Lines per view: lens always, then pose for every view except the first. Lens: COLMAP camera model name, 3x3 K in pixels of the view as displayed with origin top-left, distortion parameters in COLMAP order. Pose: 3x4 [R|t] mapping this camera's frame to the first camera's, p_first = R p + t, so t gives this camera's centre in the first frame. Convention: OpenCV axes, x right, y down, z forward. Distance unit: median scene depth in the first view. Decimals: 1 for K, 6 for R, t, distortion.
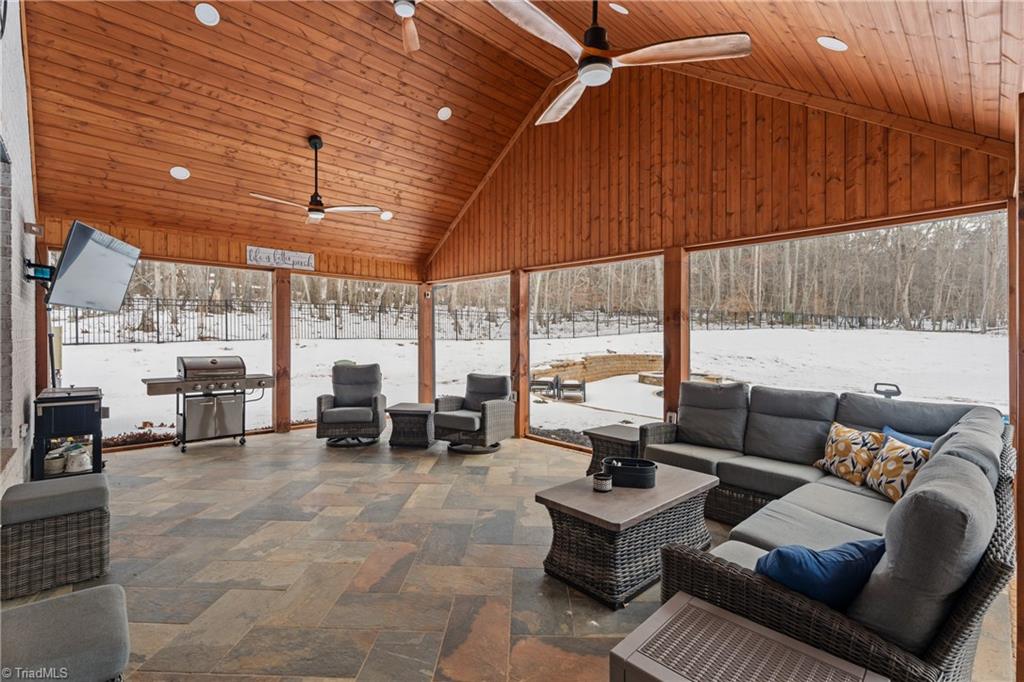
lens RADIAL K [[452.1, 0, 512.0], [0, 452.1, 341.0], [0, 0, 1]] dist [0.013886, 0.000230]
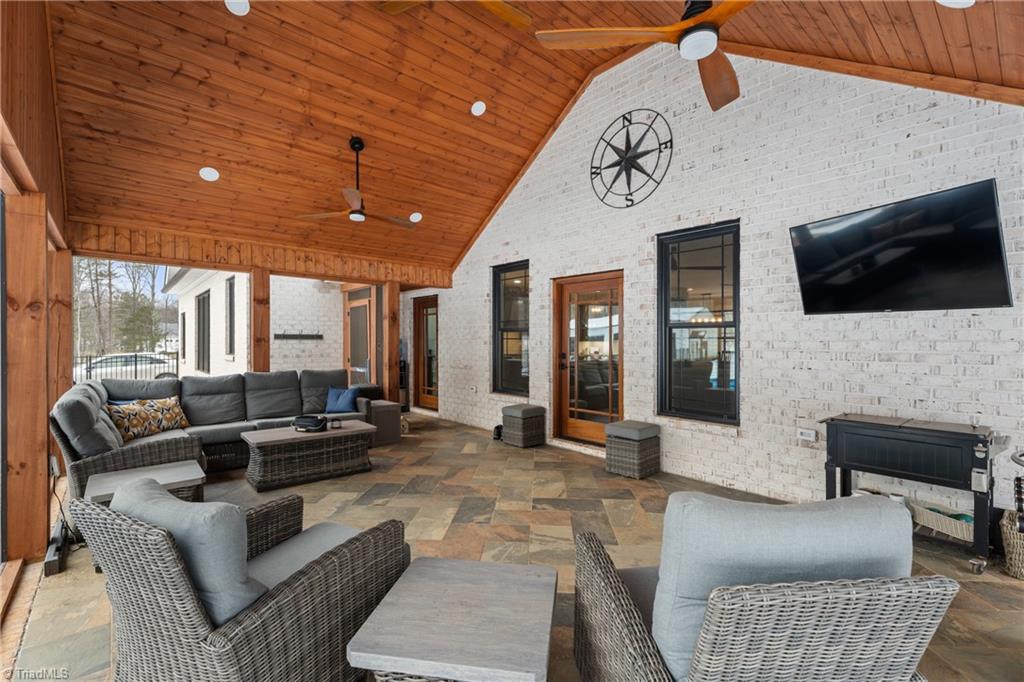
lens RADIAL K [[452.1, 0, 512.0], [0, 452.1, 341.0], [0, 0, 1]] dist [0.013886, 0.000230]
pose [[-0.999384, -0.009568, 0.033764, -0.402959], [-0.009543, 0.999954, 0.000897, -0.013790], [-0.033771, 0.000574, -0.999429, 2.062087]]
